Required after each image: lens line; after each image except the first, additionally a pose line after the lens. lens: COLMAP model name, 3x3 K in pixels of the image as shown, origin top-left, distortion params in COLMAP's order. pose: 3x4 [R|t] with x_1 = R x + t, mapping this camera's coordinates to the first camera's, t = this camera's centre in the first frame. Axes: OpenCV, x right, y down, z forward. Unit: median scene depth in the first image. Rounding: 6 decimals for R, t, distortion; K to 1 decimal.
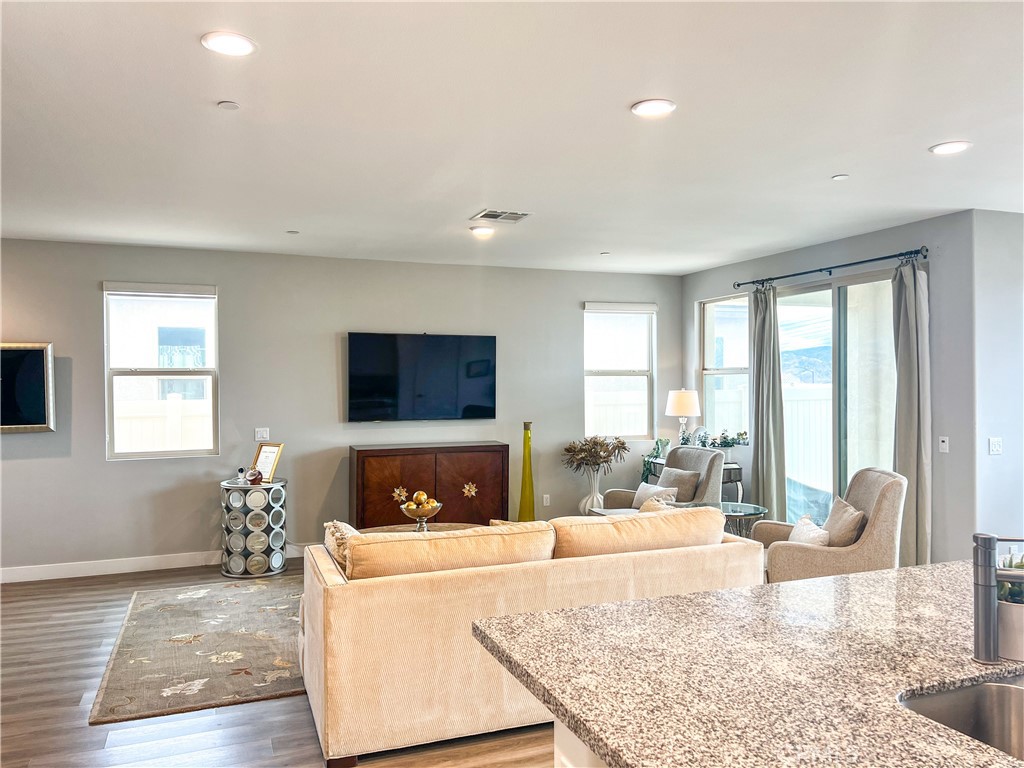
lens RADIAL K [[771.8, 0, 510.6], [0, 771.8, 382.8], [0, 0, 1]] dist [0.042727, -0.035412]
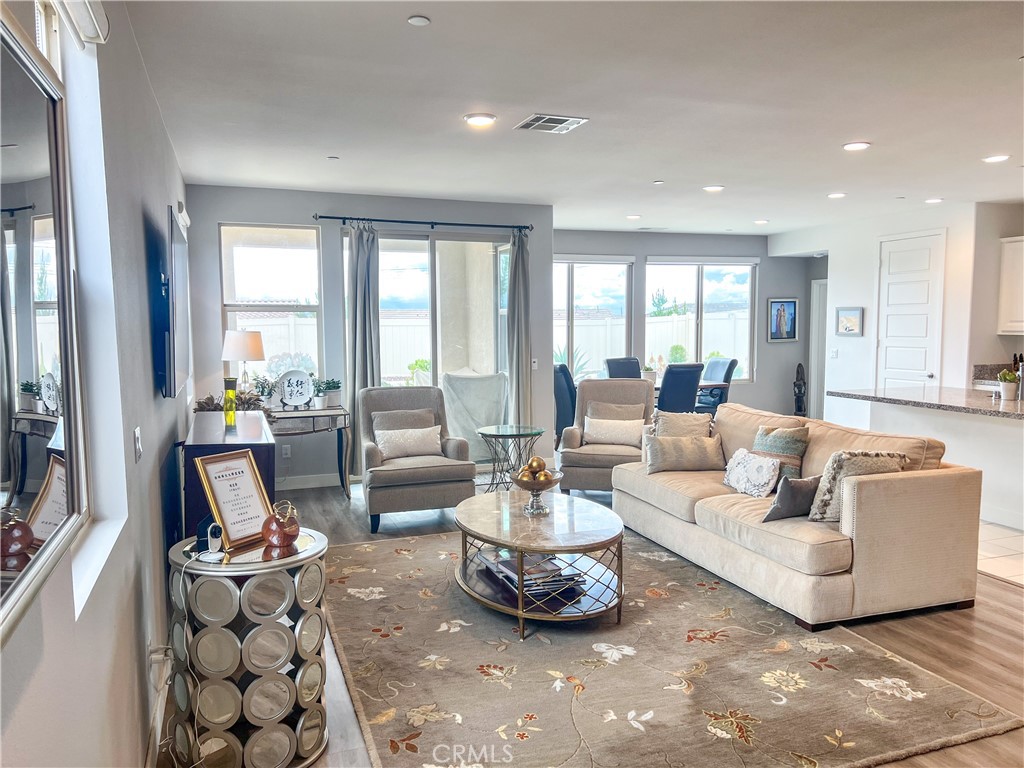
lens RADIAL K [[771.8, 0, 512.9], [0, 771.8, 386.2], [0, 0, 1]] dist [0.042727, -0.035412]
pose [[0.013021, -0.074843, 0.997110, -0.748577], [0.004605, 0.997189, 0.074788, 0.009974], [-0.999905, 0.003618, 0.013329, 0.856899]]
